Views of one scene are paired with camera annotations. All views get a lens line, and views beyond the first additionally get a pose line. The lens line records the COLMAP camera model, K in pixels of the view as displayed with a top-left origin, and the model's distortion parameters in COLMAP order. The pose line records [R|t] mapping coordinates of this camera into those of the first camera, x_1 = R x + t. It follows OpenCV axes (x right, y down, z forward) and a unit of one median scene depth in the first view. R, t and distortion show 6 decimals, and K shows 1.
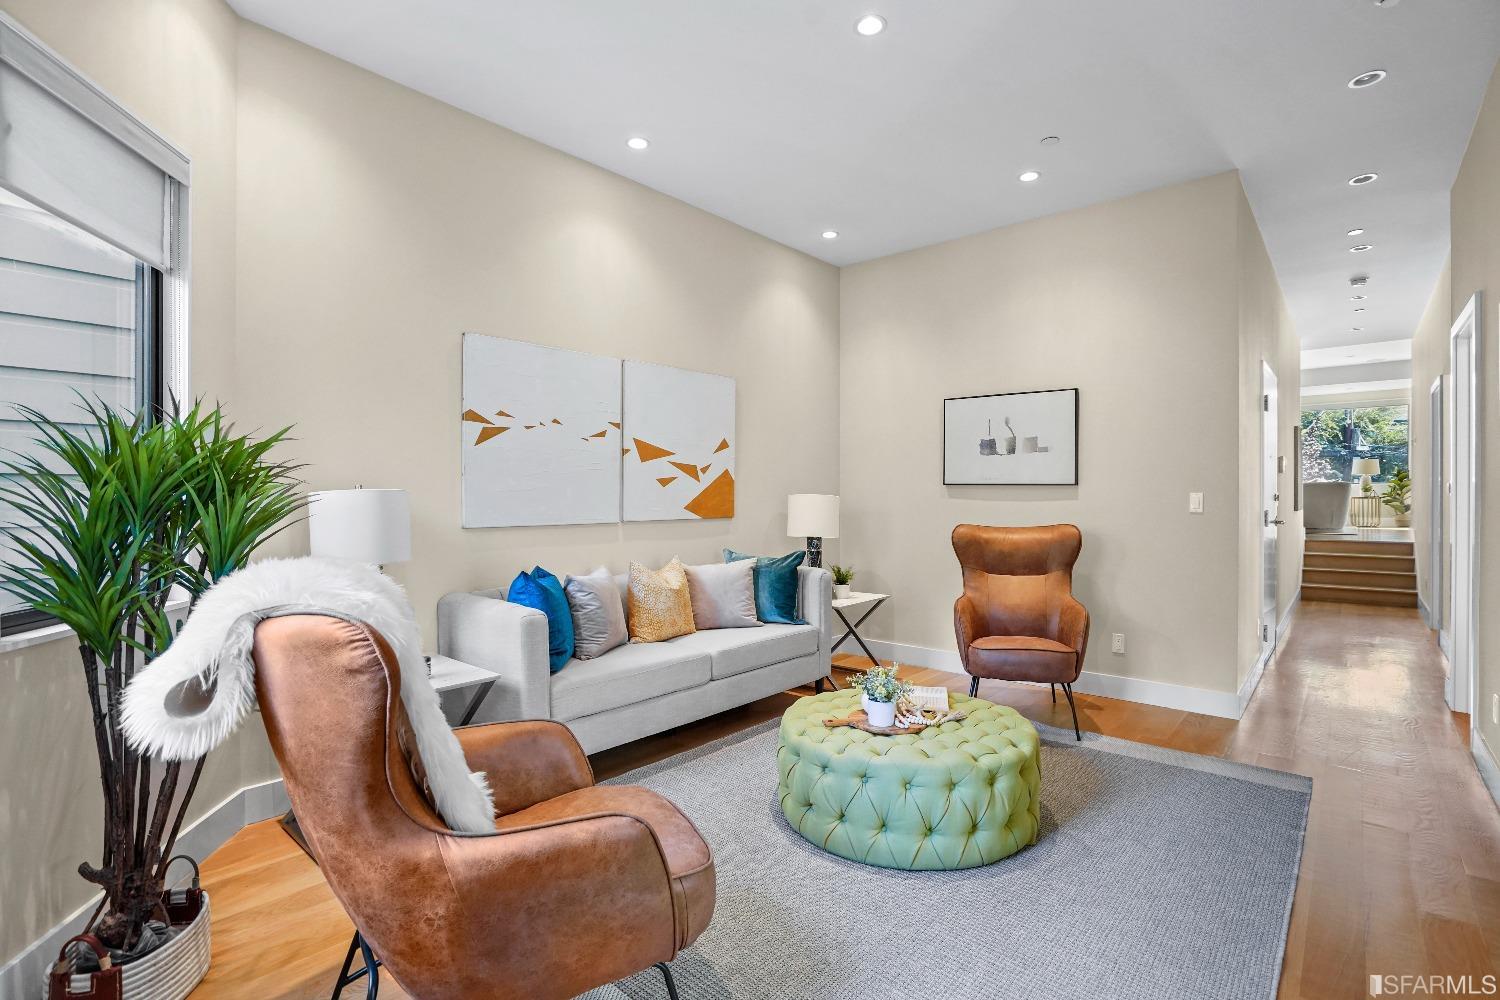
lens RADIAL K [[702.4, 0, 755.2], [0, 702.4, 495.7], [0, 0, 1]] dist [-0.042446, 0.007262]
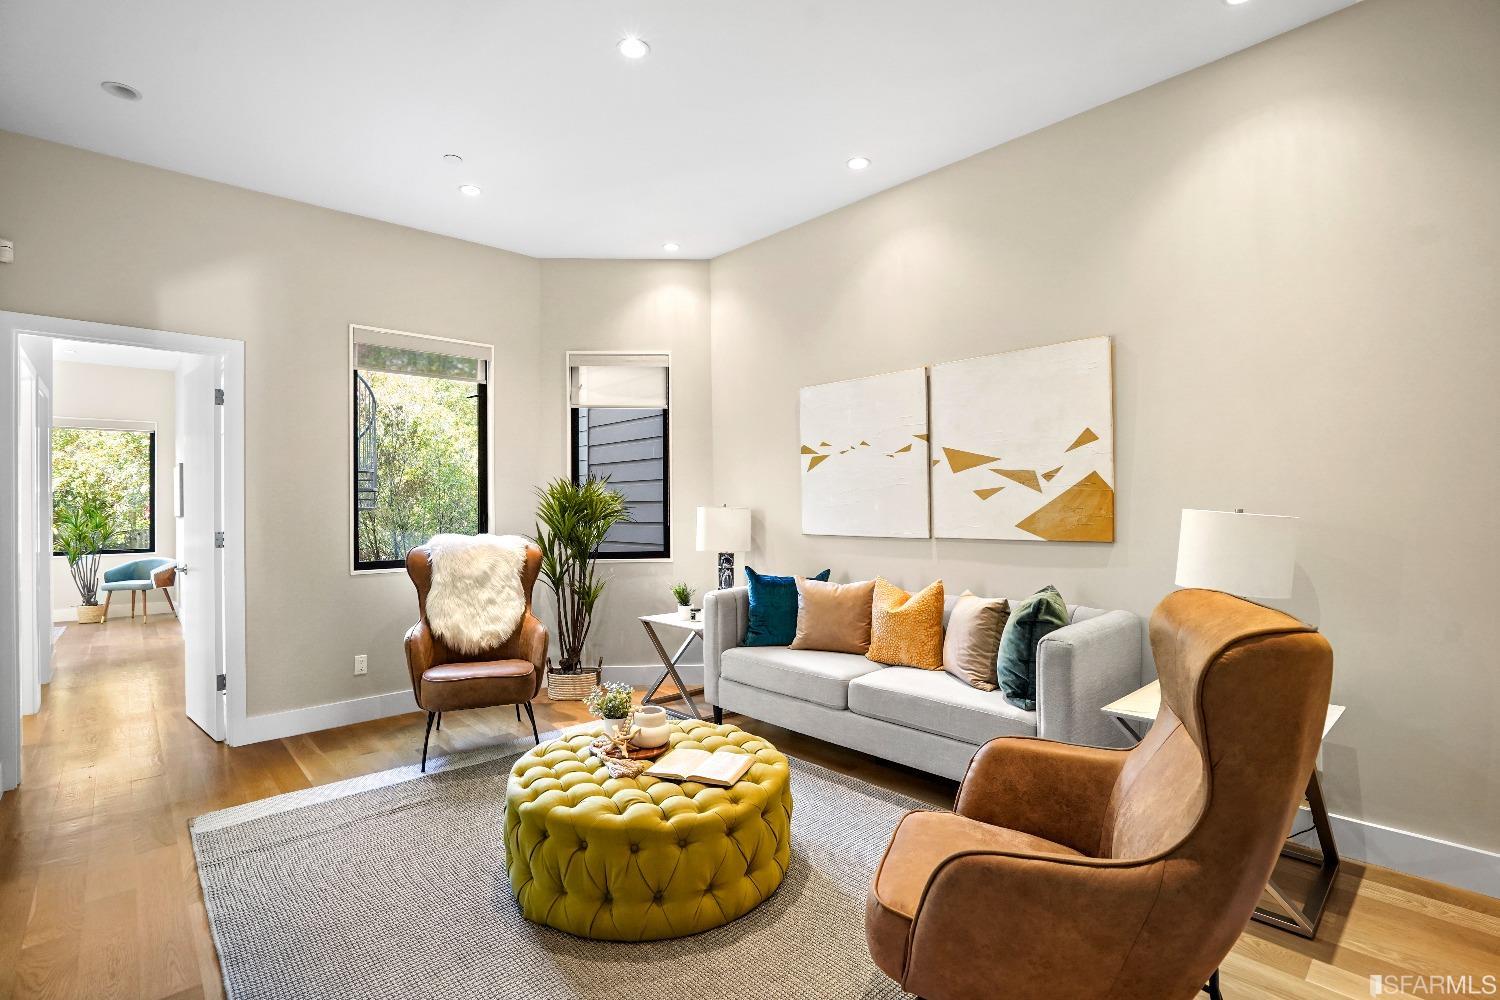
lens RADIAL K [[702.4, 0, 759.3], [0, 702.4, 506.3], [0, 0, 1]] dist [-0.042446, 0.007262]
pose [[-0.098886, 0.000630, -0.995099, 0.764195], [0.002915, 0.999996, 0.000344, -0.006340], [0.995095, -0.002867, -0.098887, 0.854537]]
